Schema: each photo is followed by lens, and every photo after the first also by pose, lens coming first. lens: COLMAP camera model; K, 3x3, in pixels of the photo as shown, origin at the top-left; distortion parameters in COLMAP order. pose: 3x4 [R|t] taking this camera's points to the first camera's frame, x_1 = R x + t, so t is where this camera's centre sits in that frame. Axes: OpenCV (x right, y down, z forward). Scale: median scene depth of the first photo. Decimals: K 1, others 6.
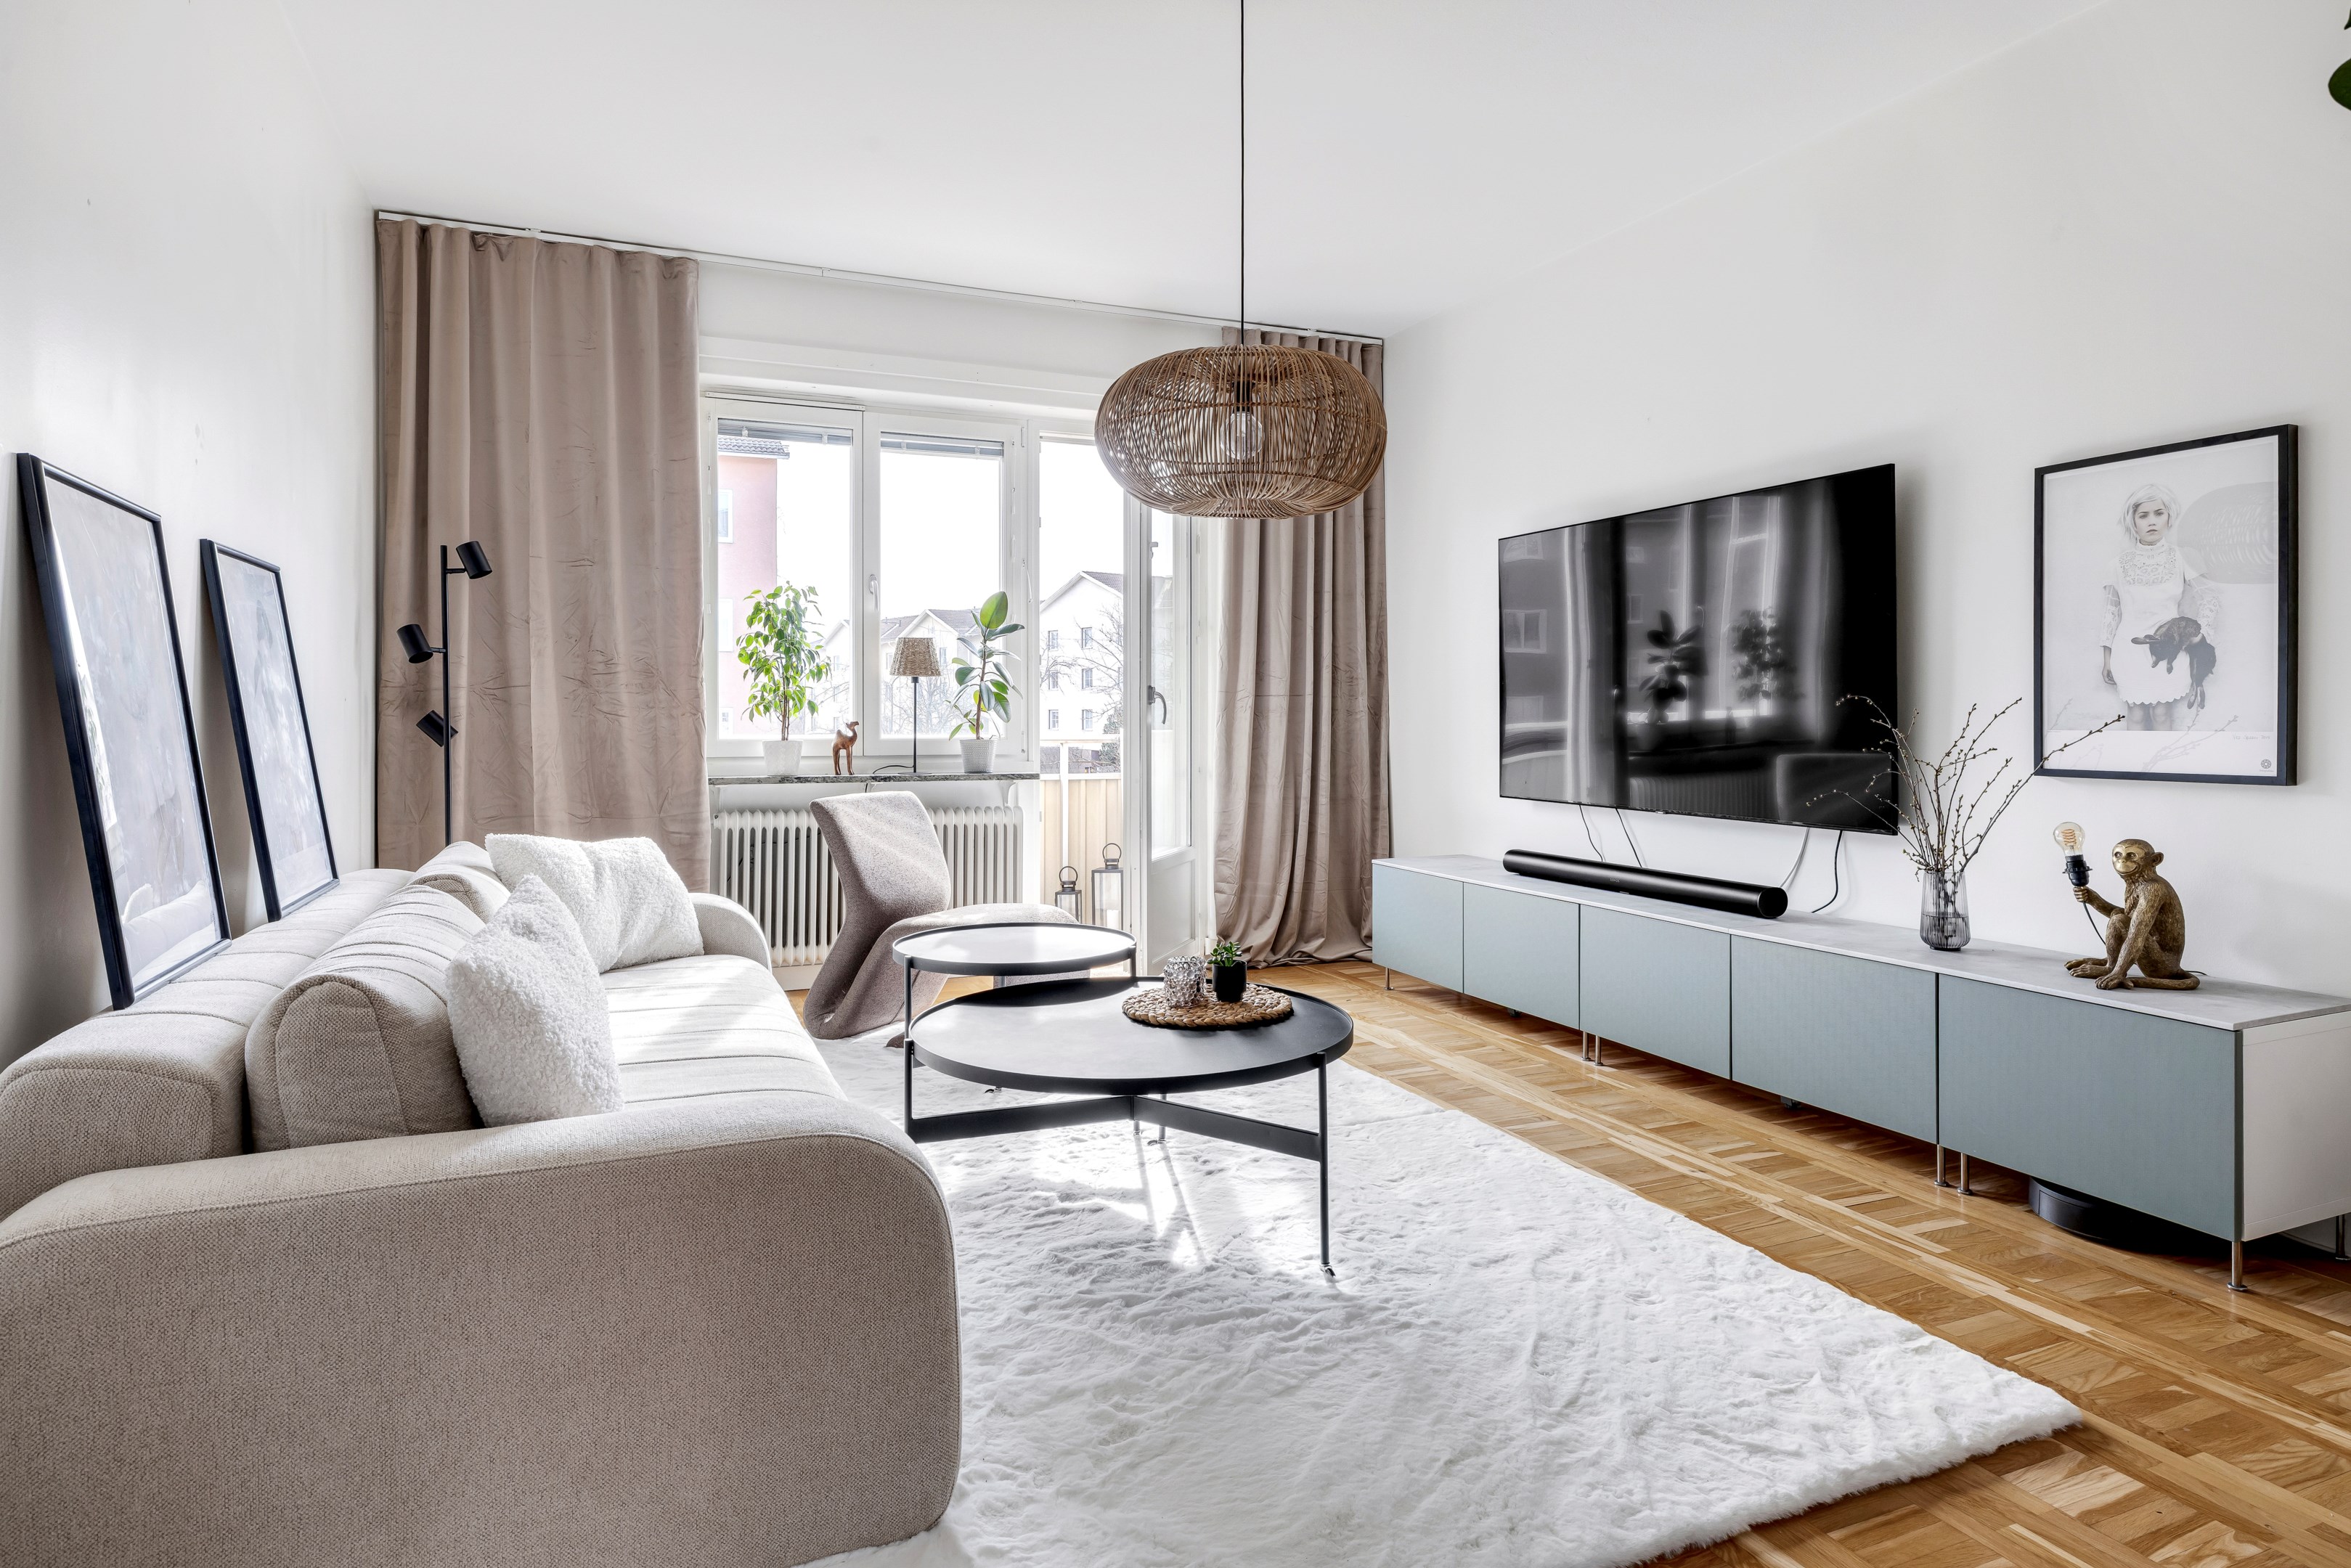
lens RADIAL K [[1345.7, 0, 1167.4], [0, 1345.7, 720.4], [0, 0, 1]] dist [-0.003952, -0.000210]
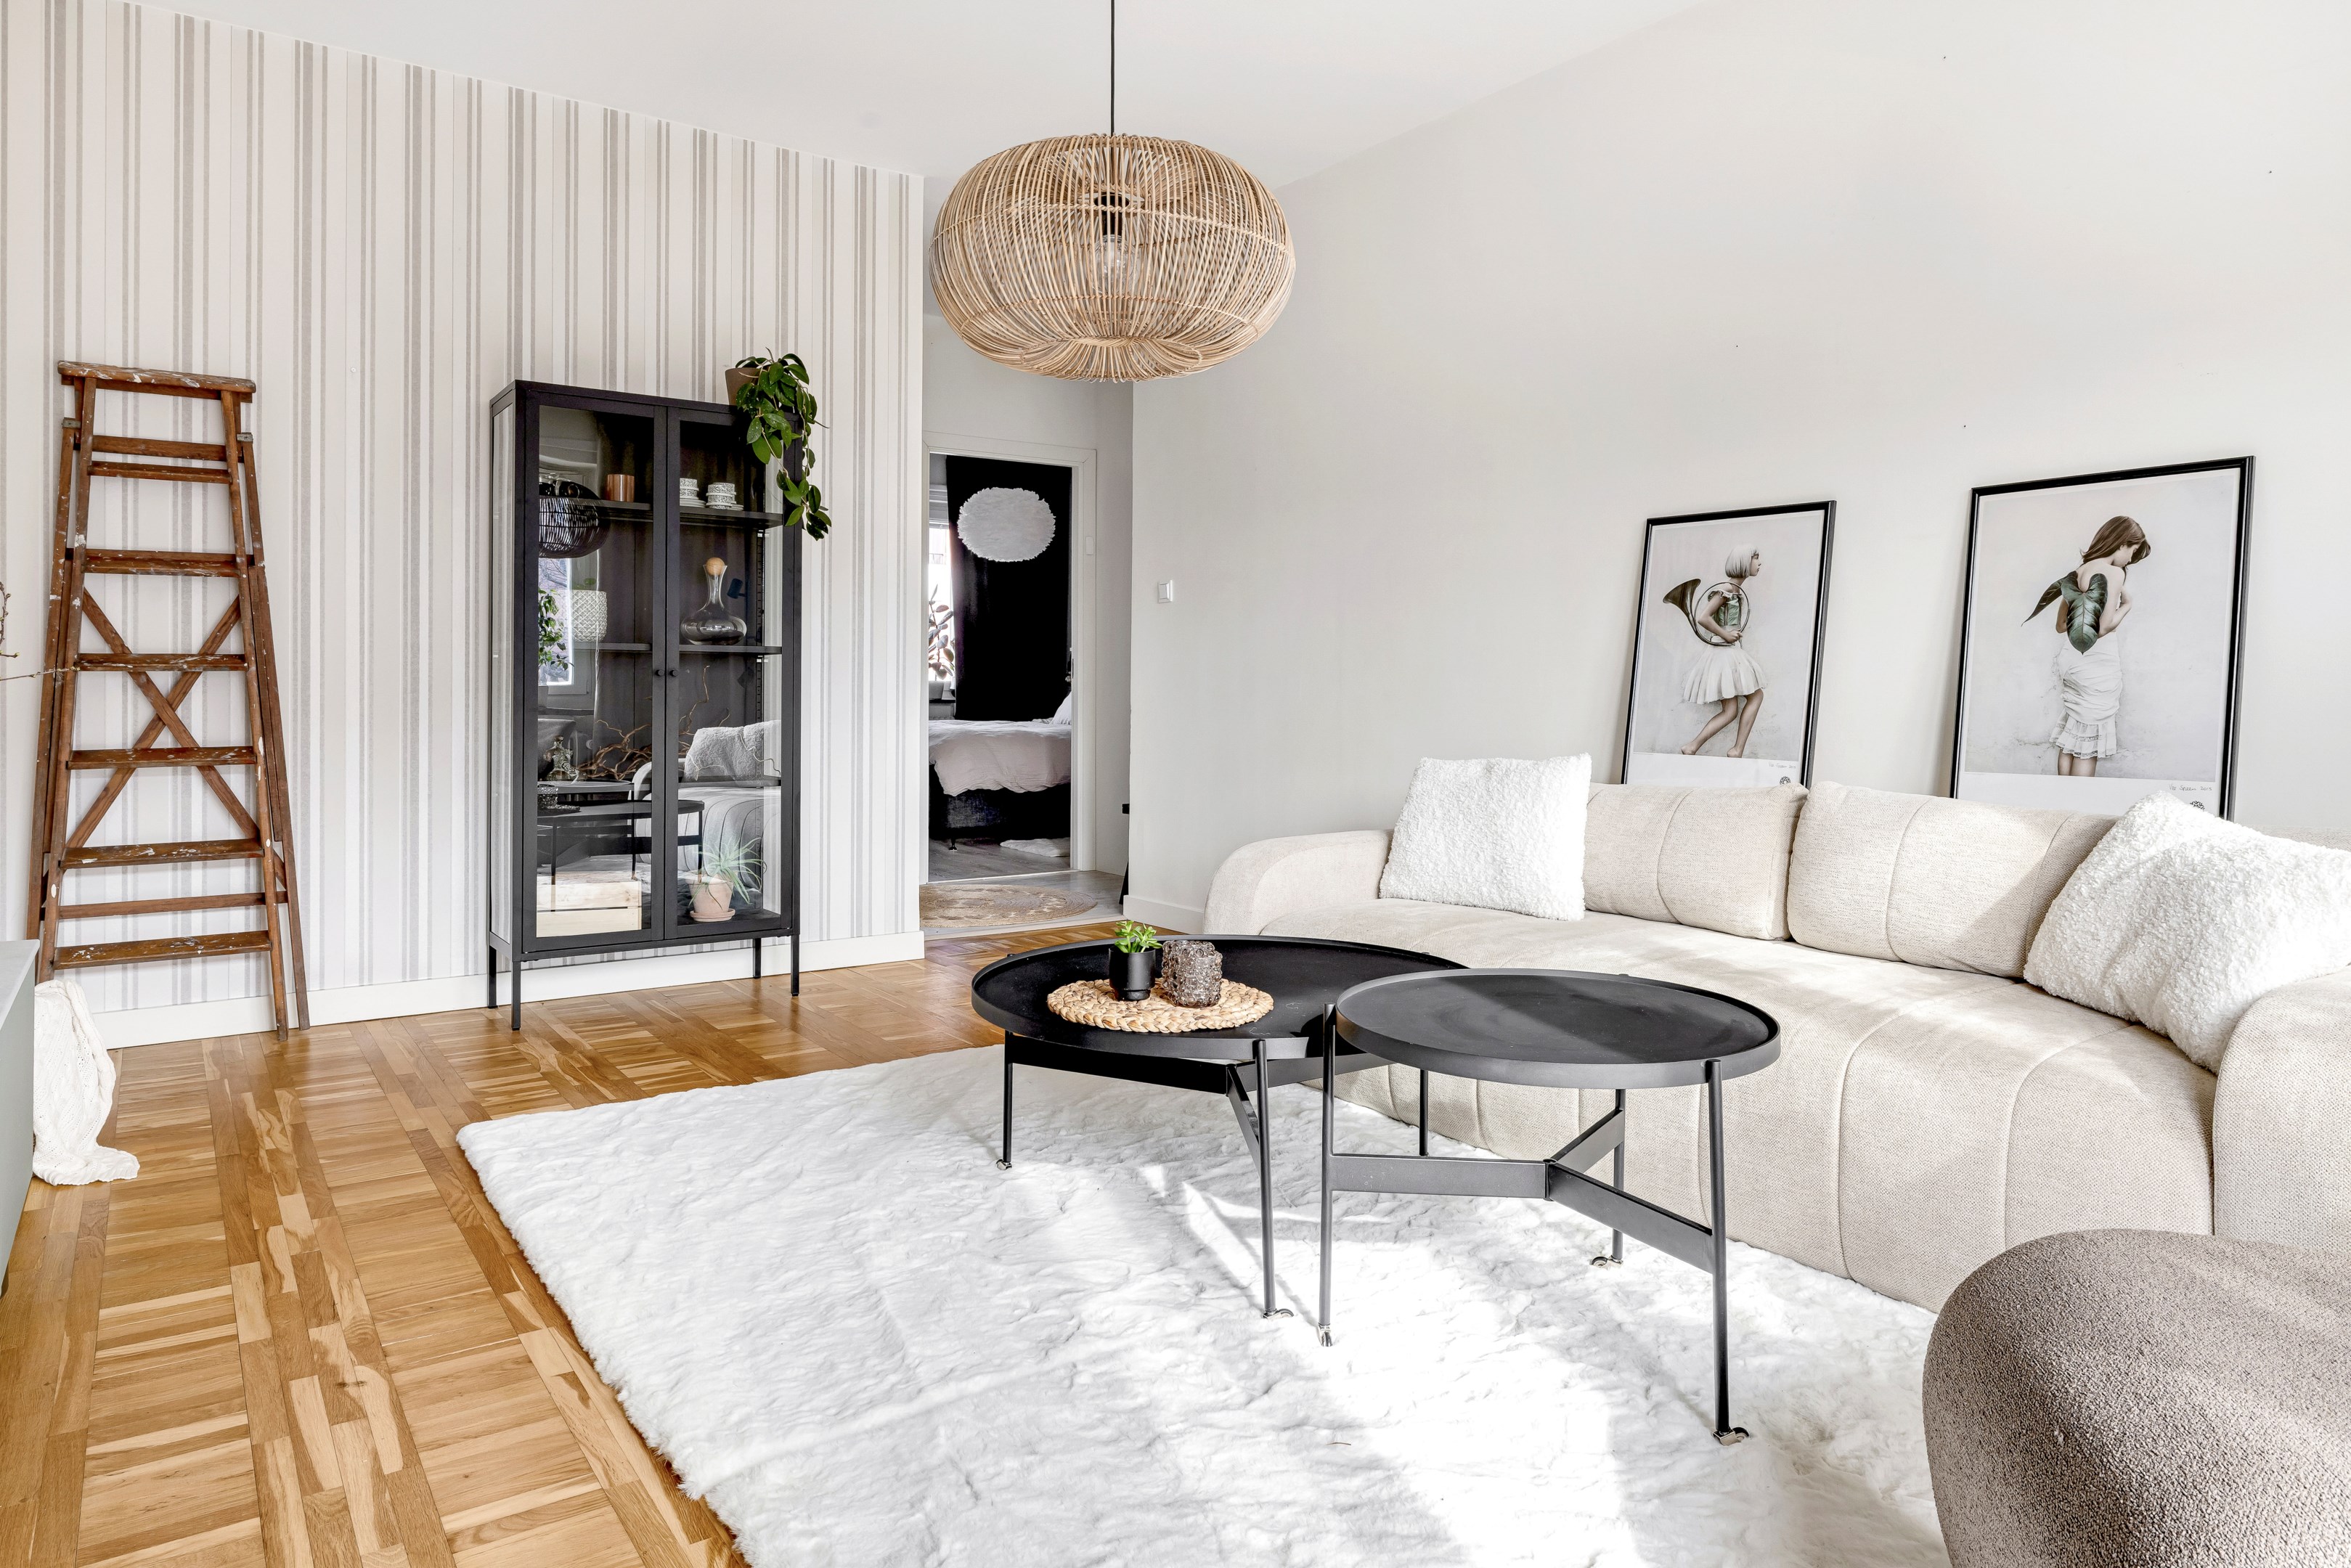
lens RADIAL K [[1467.0, 0, 1235.1], [0, 1467.0, 683.4], [0, 0, 1]] dist [-0.000959, 0.000405]
pose [[-0.969534, -0.006283, -0.244875, 0.170916], [-0.007165, 0.999971, 0.002710, 0.027458], [0.244850, 0.004382, -0.969551, 1.604446]]
